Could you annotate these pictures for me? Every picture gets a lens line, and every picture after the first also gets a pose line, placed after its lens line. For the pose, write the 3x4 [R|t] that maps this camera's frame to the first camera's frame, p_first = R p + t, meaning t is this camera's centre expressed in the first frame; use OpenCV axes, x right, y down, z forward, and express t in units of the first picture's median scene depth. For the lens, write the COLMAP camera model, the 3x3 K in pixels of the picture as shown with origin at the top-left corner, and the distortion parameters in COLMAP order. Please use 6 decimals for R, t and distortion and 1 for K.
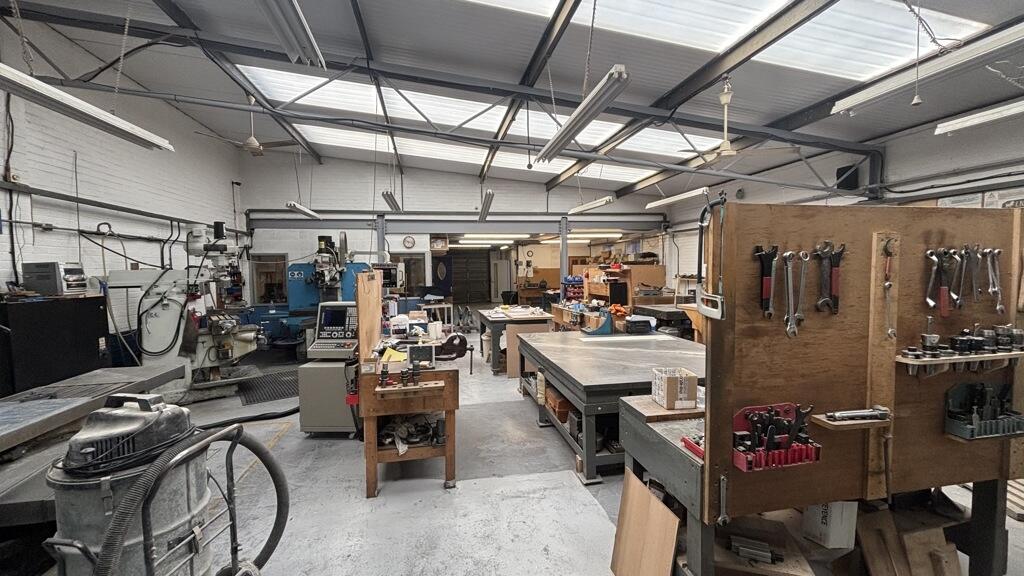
lens RADIAL K [[416.4, 0, 511.5], [0, 416.4, 288.6], [0, 0, 1]] dist [0.001190, -0.000084]
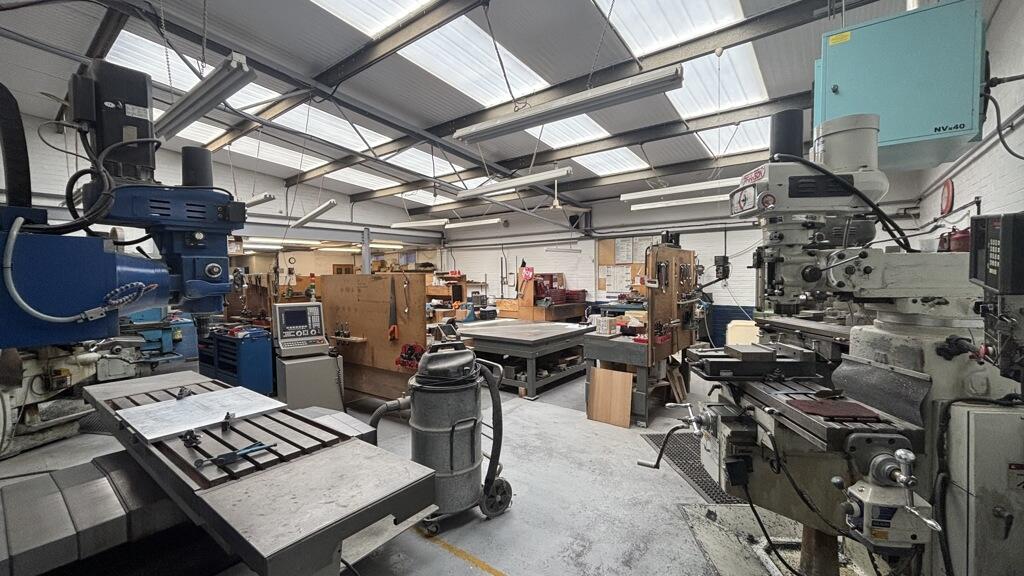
lens RADIAL K [[416.4, 0, 517.8], [0, 416.4, 290.5], [0, 0, 1]] dist [0.001190, -0.000084]
pose [[0.746583, -0.020469, 0.664977, -0.462619], [0.033801, 0.999403, -0.007186, 0.018327], [-0.664433, 0.027842, 0.746829, -0.105489]]
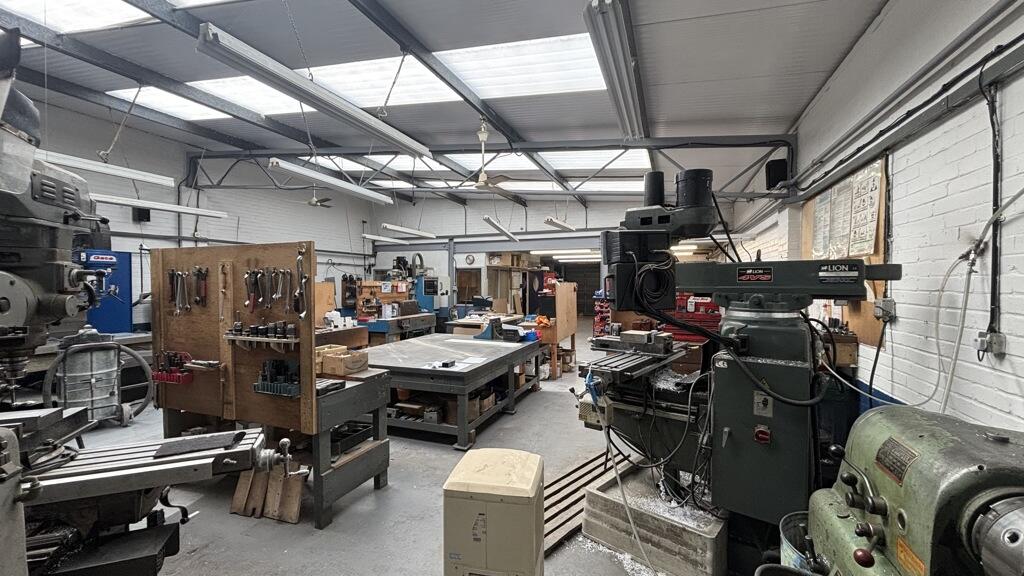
lens RADIAL K [[416.4, 0, 520.4], [0, 416.4, 292.1], [0, 0, 1]] dist [0.001190, -0.000084]
pose [[0.857240, 0.022972, -0.514405, 0.730316], [-0.034762, 0.999307, -0.013304, -0.006091], [0.513743, 0.029287, 0.857444, 0.038379]]
